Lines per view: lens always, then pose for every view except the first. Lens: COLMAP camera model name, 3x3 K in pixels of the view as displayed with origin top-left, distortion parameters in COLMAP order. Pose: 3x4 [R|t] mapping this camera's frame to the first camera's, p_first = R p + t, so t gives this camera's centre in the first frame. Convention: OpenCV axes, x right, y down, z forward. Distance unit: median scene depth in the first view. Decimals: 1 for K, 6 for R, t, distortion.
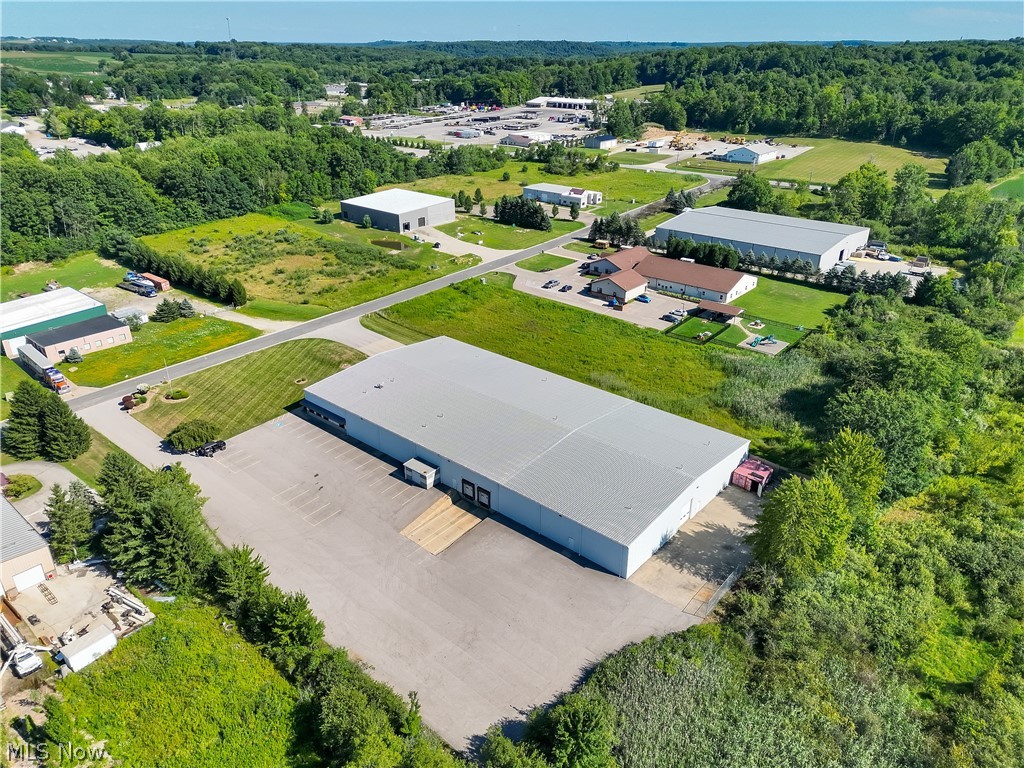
lens RADIAL K [[716.1, 0, 512.0], [0, 716.1, 384.4], [0, 0, 1]] dist [0.078407, -0.076980]
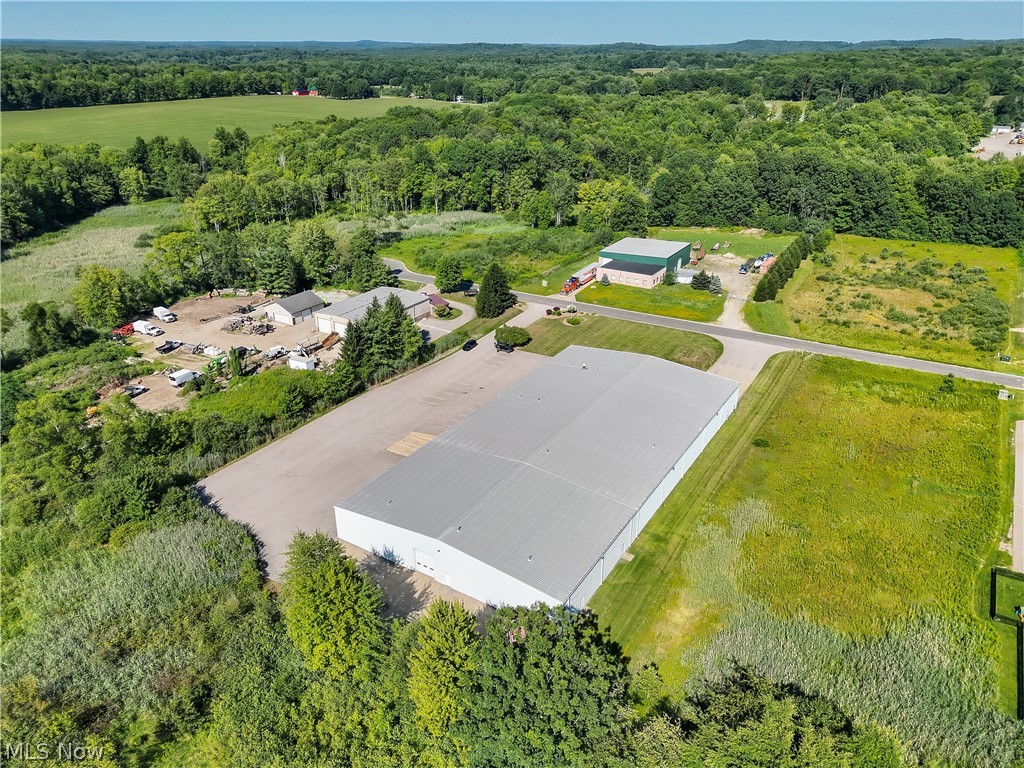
lens RADIAL K [[716.1, 0, 512.0], [0, 716.1, 384.4], [0, 0, 1]] dist [0.078407, -0.076980]
pose [[0.152149, 0.420325, -0.894527, 0.490846], [-0.424044, 0.845292, 0.325065, -0.177852], [0.892769, 0.329861, 0.306847, 0.376075]]
